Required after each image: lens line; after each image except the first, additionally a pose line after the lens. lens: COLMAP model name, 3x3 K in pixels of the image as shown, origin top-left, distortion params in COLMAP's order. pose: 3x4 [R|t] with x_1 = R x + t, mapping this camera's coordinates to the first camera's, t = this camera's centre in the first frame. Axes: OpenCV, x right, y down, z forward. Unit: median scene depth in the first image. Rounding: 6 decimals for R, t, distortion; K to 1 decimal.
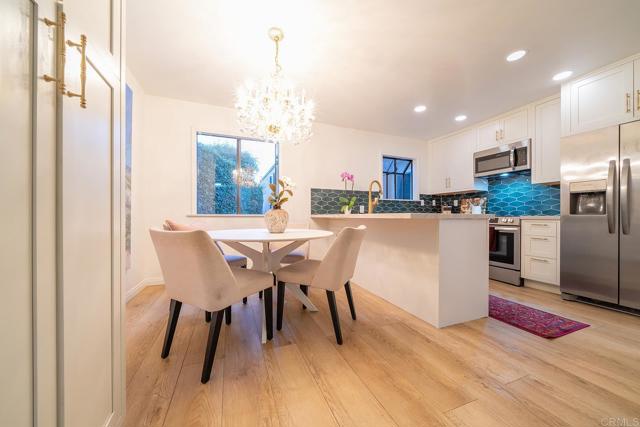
lens RADIAL K [[225.7, 0, 314.9], [0, 225.7, 215.4], [0, 0, 1]] dist [-0.002623, -0.000105]
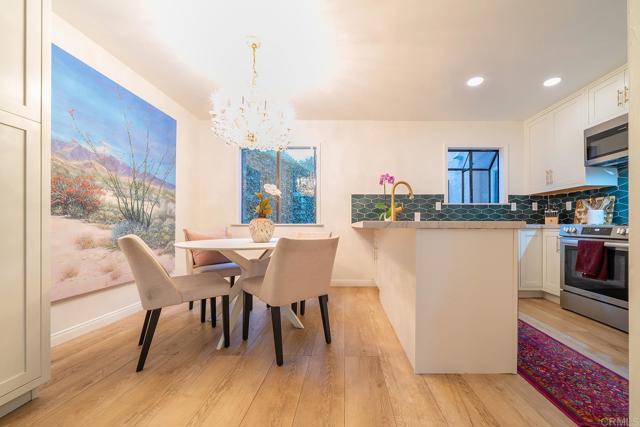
lens RADIAL K [[245.6, 0, 343.6], [0, 245.6, 225.5], [0, 0, 1]] dist [-0.004815, 0.000268]
pose [[0.932585, -0.001742, -0.360947, 0.332993], [0.002798, 0.999993, 0.002404, 0.001453], [0.360941, -0.003252, 0.932583, 0.079940]]
